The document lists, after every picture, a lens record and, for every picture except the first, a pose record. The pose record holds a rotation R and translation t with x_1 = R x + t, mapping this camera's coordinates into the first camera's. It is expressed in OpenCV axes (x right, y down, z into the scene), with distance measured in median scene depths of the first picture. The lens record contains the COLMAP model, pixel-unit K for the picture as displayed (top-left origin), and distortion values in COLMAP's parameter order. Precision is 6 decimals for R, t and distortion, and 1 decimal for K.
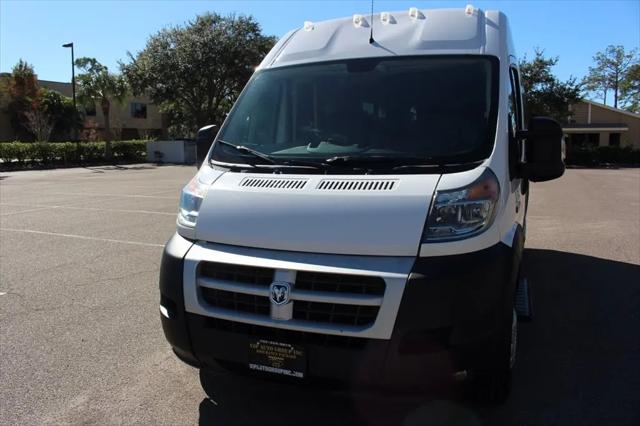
lens RADIAL K [[531.0, 0, 308.2], [0, 531.0, 212.9], [0, 0, 1]] dist [-0.143534, 0.115005]
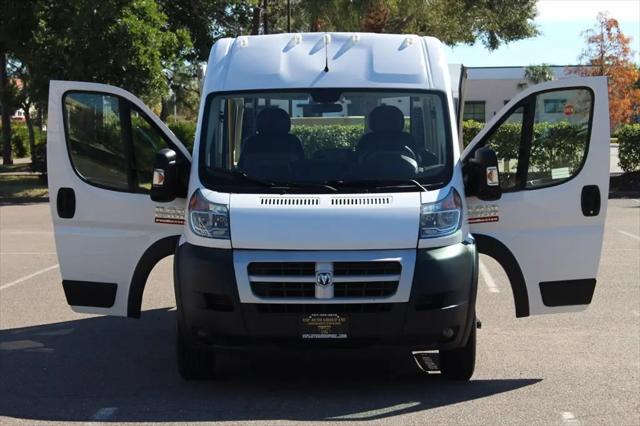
lens RADIAL K [[1570.2, 0, 320.0], [0, 1570.2, 213.0], [0, 0, 1]] dist [0.049337, -0.008286]
pose [[0.922442, -0.009881, 0.386010, -1.182269], [0.043392, 0.995993, -0.078199, 0.217329], [-0.383691, 0.088884, 0.919174, -1.990367]]
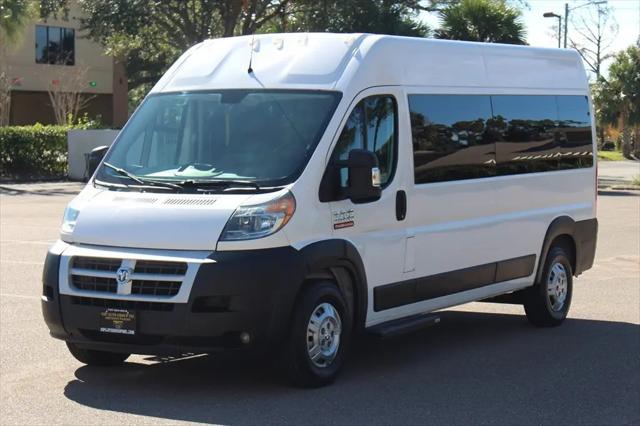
lens RADIAL K [[1570.2, 0, 320.0], [0, 1570.2, 213.0], [0, 0, 1]] dist [0.049337, -0.008286]
pose [[0.989440, 0.024169, -0.142911, 0.767942], [-0.035457, 0.996402, -0.076980, 0.210242], [0.140536, 0.081234, 0.986737, -2.226150]]
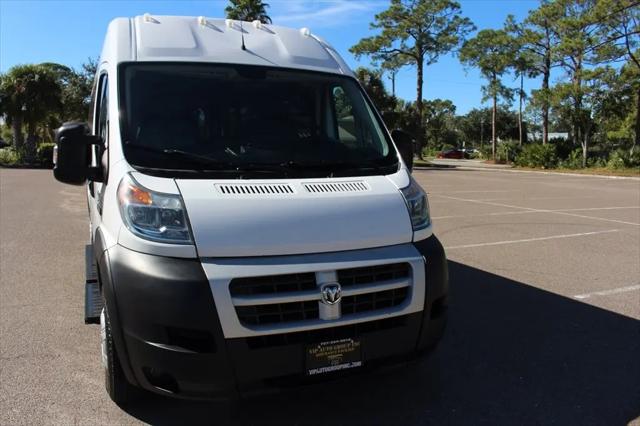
lens RADIAL K [[531.0, 0, 308.2], [0, 531.0, 212.9], [0, 0, 1]] dist [-0.143534, 0.115005]
pose [[0.677420, -0.072447, 0.732020, -0.603482], [0.074944, 0.996757, 0.029294, -0.028425], [-0.731769, 0.035016, 0.680653, 0.233491]]
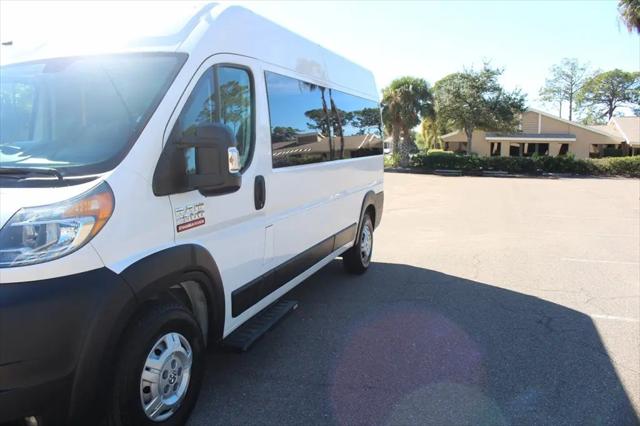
lens RADIAL K [[531.0, 0, 308.2], [0, 531.0, 212.9], [0, 0, 1]] dist [-0.143534, 0.115005]
pose [[0.998450, 0.011984, 0.054359, 0.497608], [-0.011421, 0.999878, -0.010657, -0.021623], [-0.054480, 0.010020, 0.998465, 0.093616]]
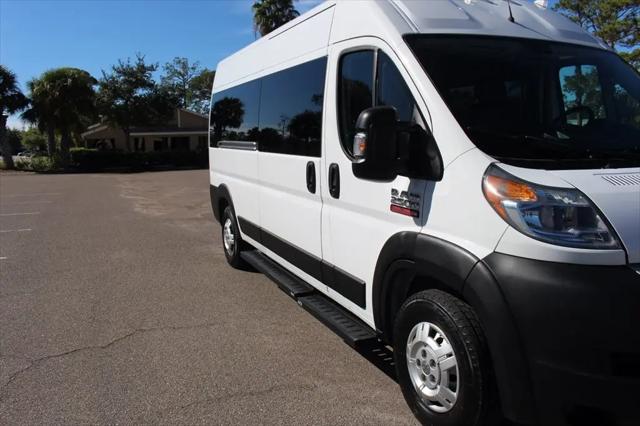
lens RADIAL K [[531.0, 0, 308.2], [0, 531.0, 212.9], [0, 0, 1]] dist [-0.143534, 0.115005]
pose [[0.691679, -0.101057, 0.715100, -0.830027], [0.110038, 0.993348, 0.033944, -0.073768], [-0.713773, 0.055210, 0.698198, 0.694472]]
